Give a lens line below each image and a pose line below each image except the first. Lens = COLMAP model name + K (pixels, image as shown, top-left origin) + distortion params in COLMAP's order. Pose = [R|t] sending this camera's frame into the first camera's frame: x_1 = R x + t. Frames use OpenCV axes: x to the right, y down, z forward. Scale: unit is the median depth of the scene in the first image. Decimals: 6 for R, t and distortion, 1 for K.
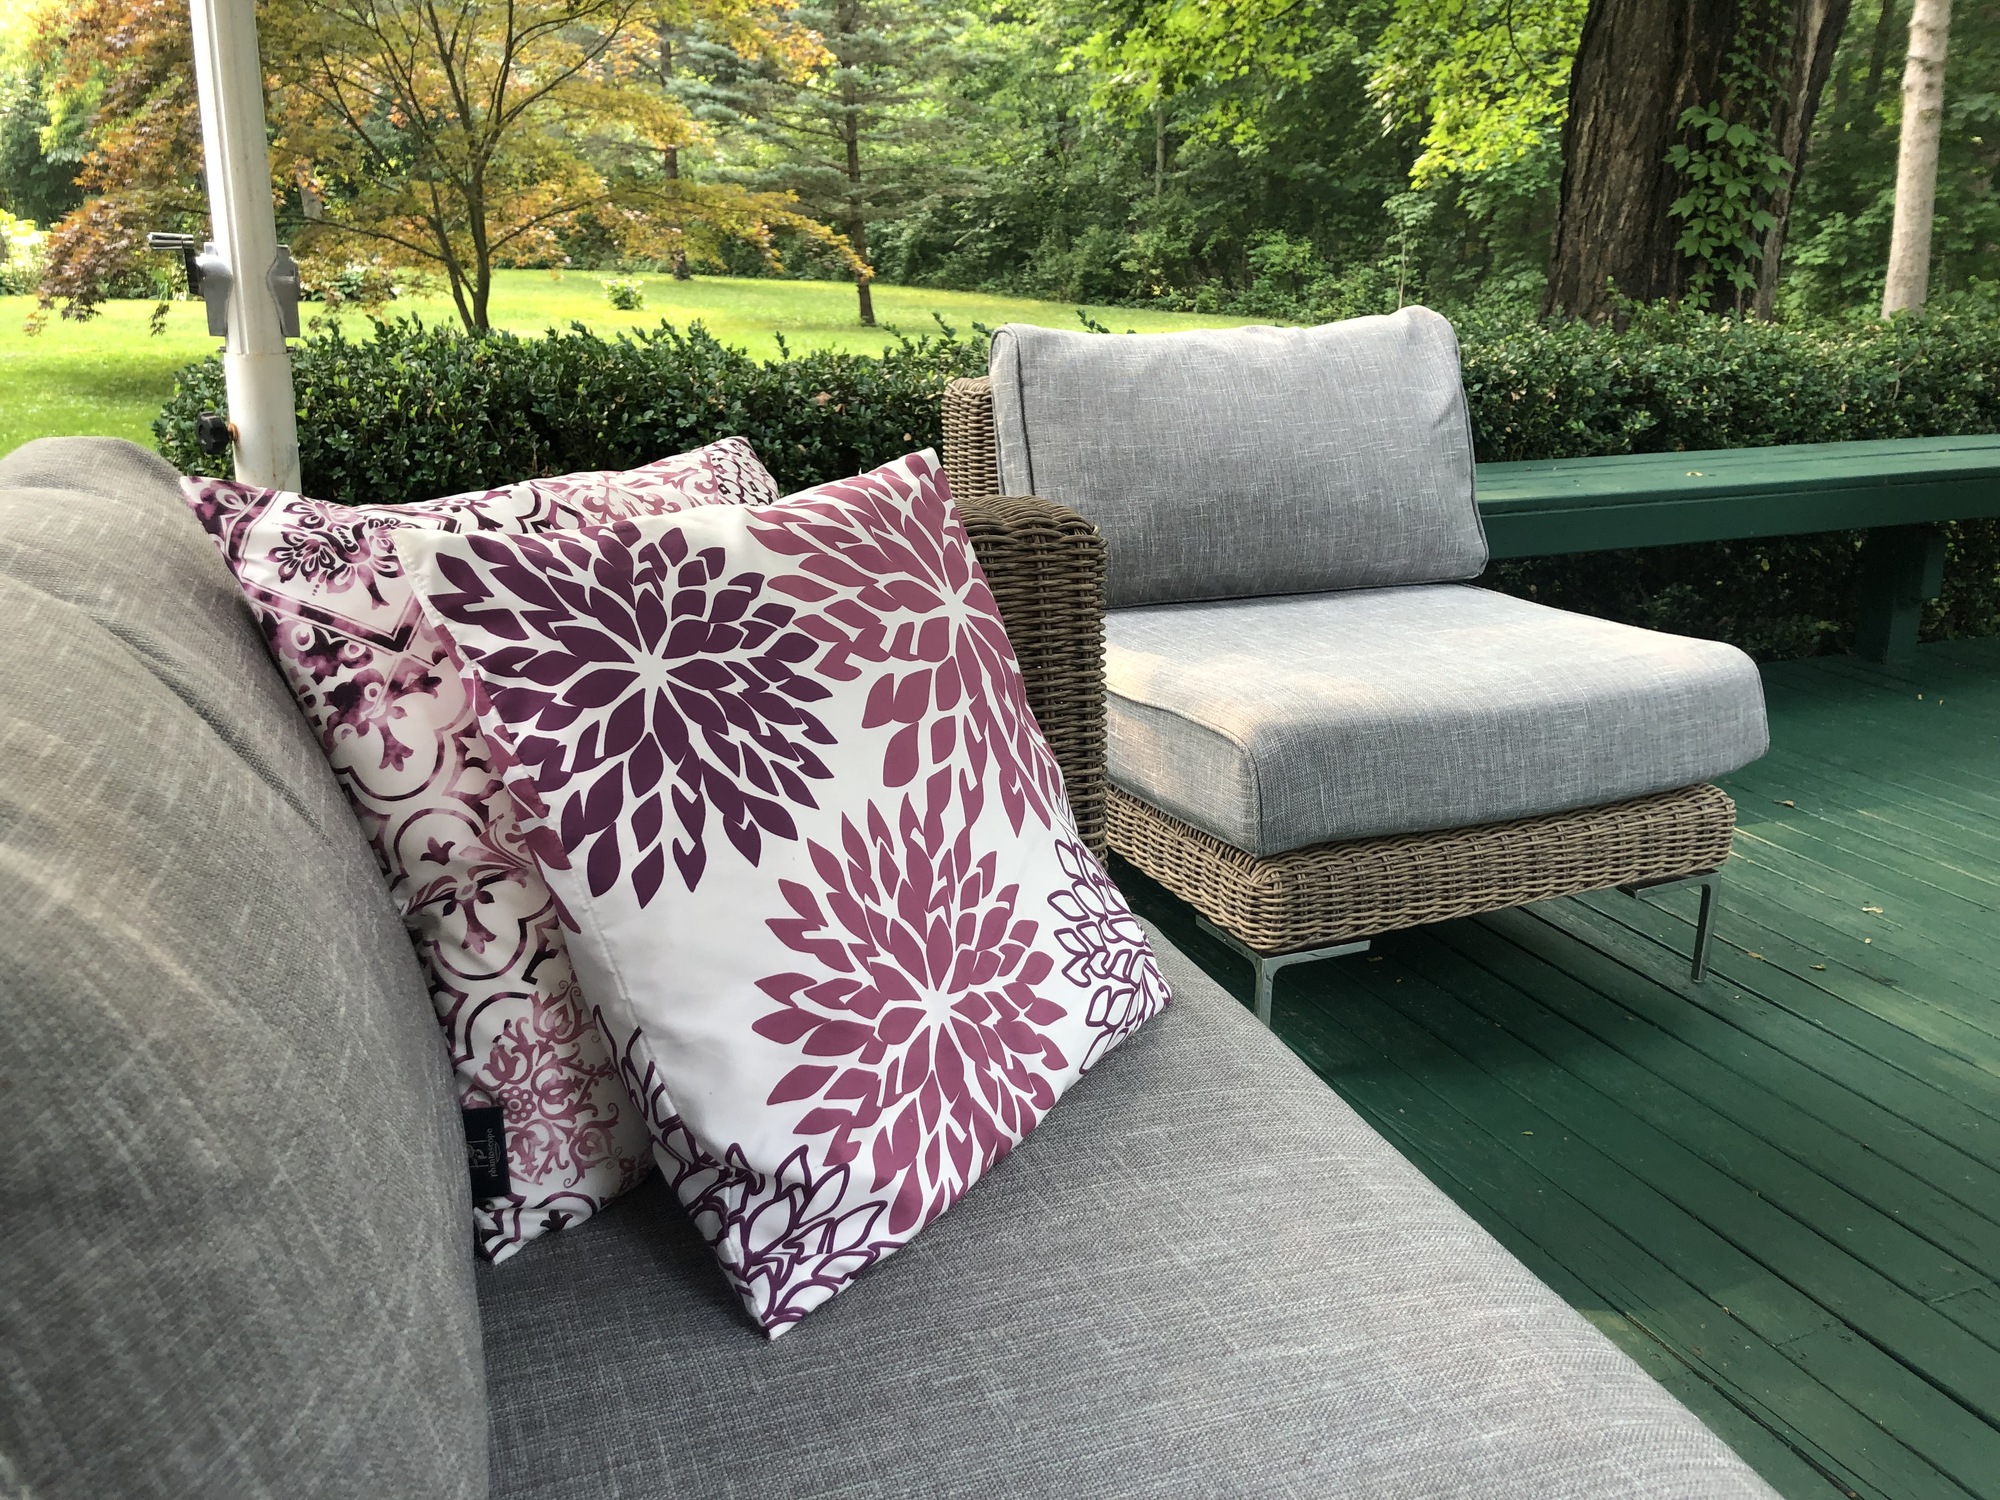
lens RADIAL K [[1623.6, 0, 1000.0], [0, 1623.6, 750.0], [0, 0, 1]] dist [0.077193, -0.142534]
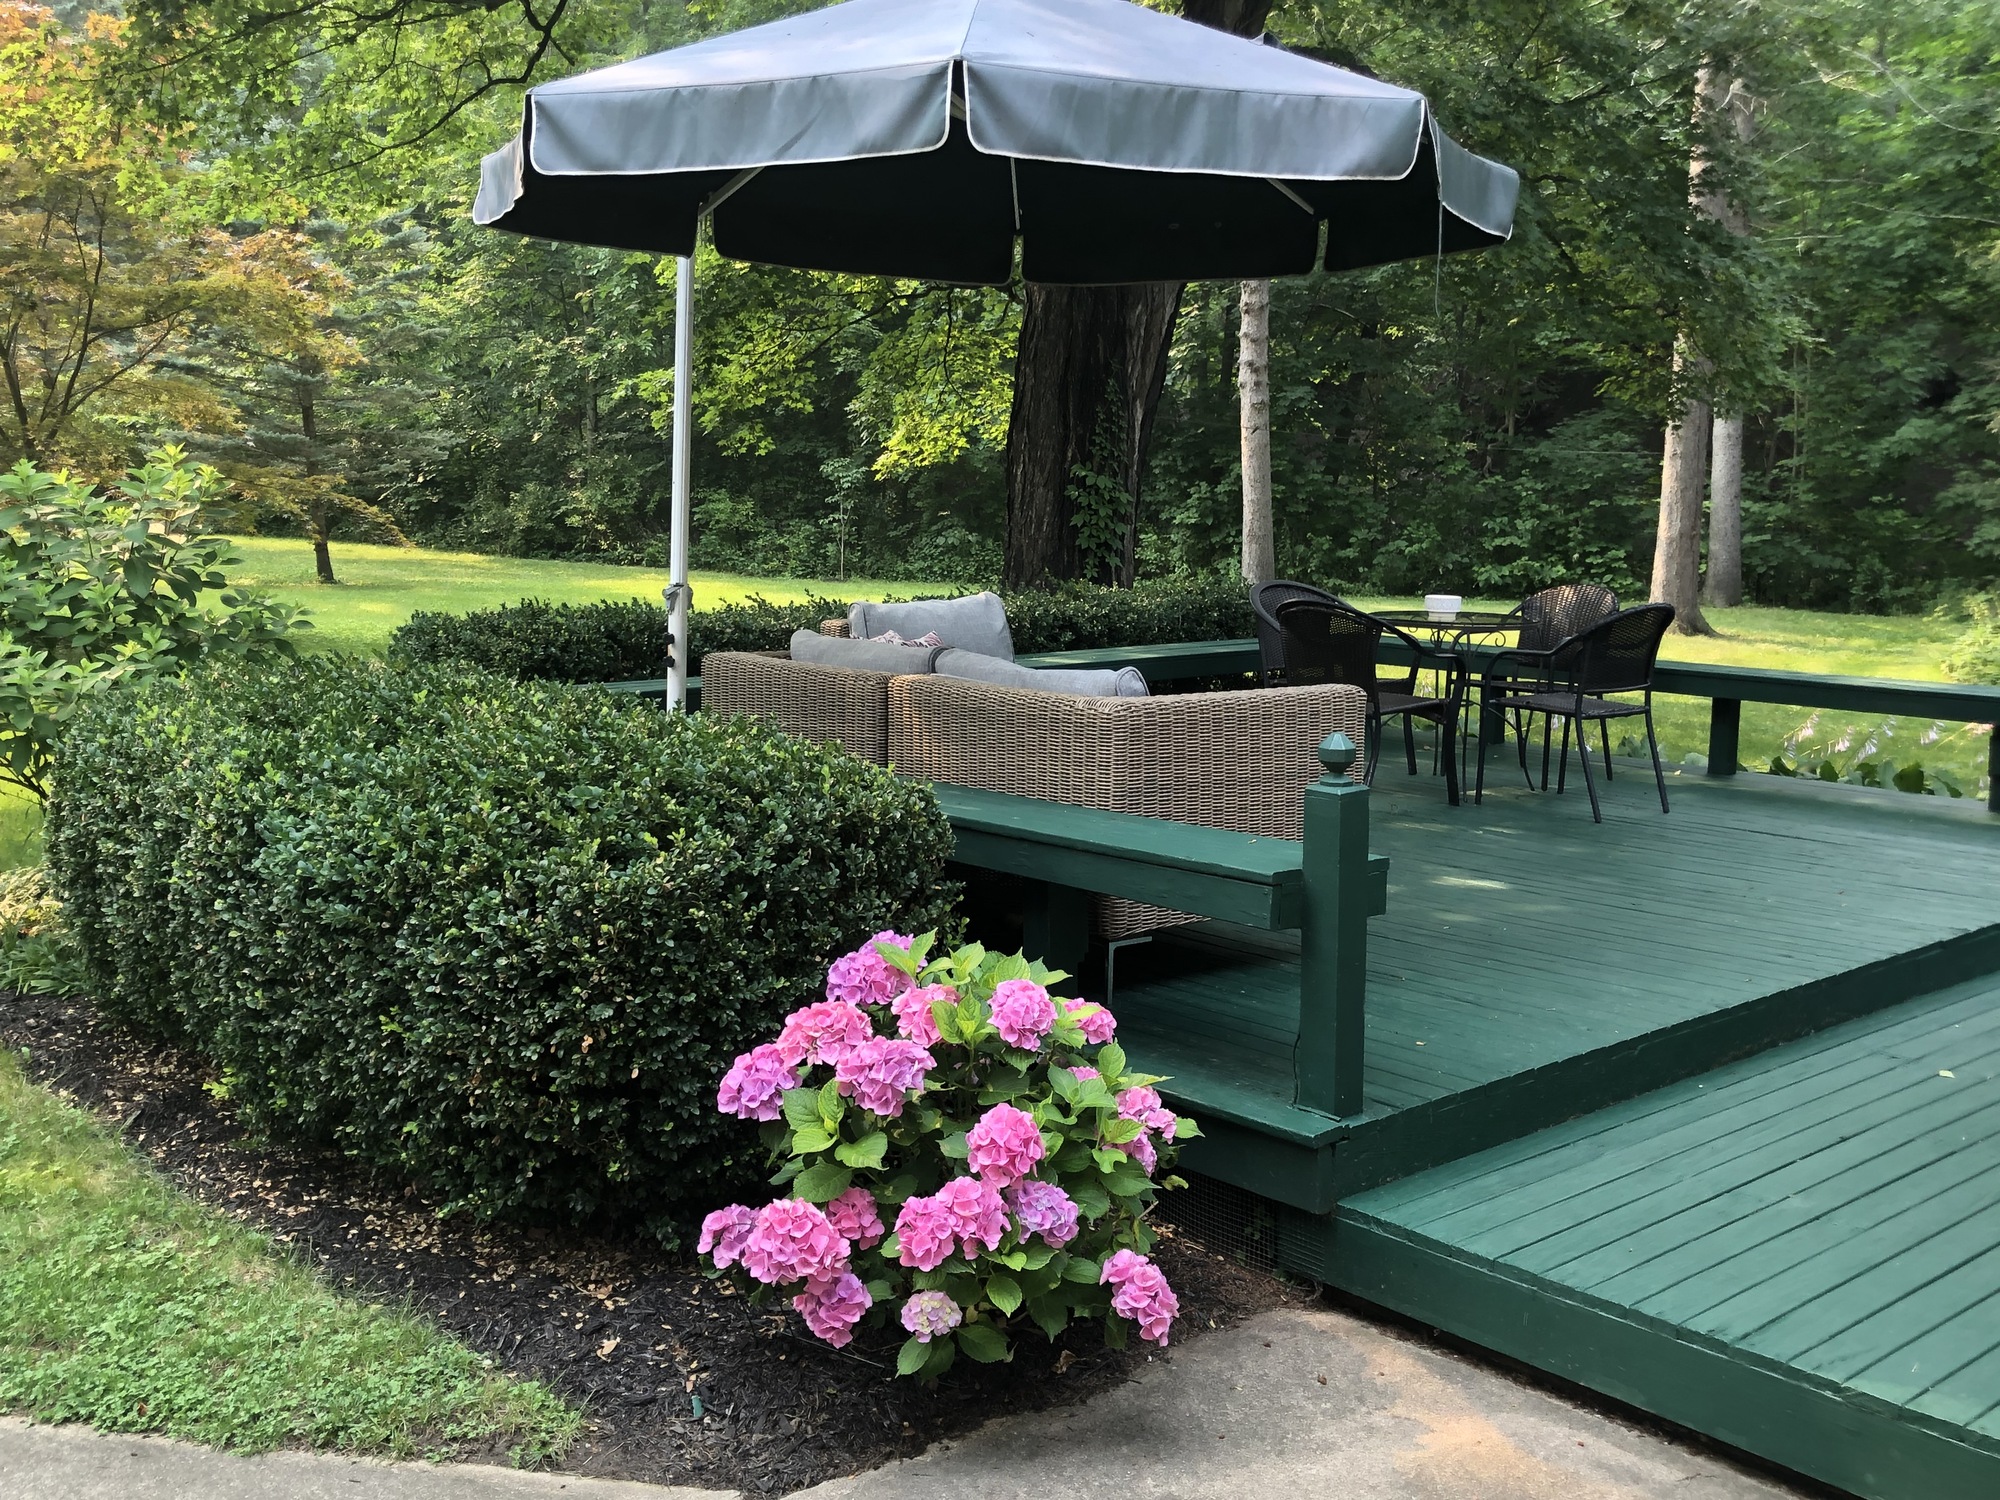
lens RADIAL K [[1978.3, 0, 1000.0], [0, 1978.3, 750.0], [0, 0, 1]] dist [0.112332, -0.005655]
pose [[0.943896, -0.042311, 0.327521, -0.088269], [0.095155, 0.984543, -0.147040, 0.051063], [-0.316237, 0.169956, 0.933332, -0.219646]]
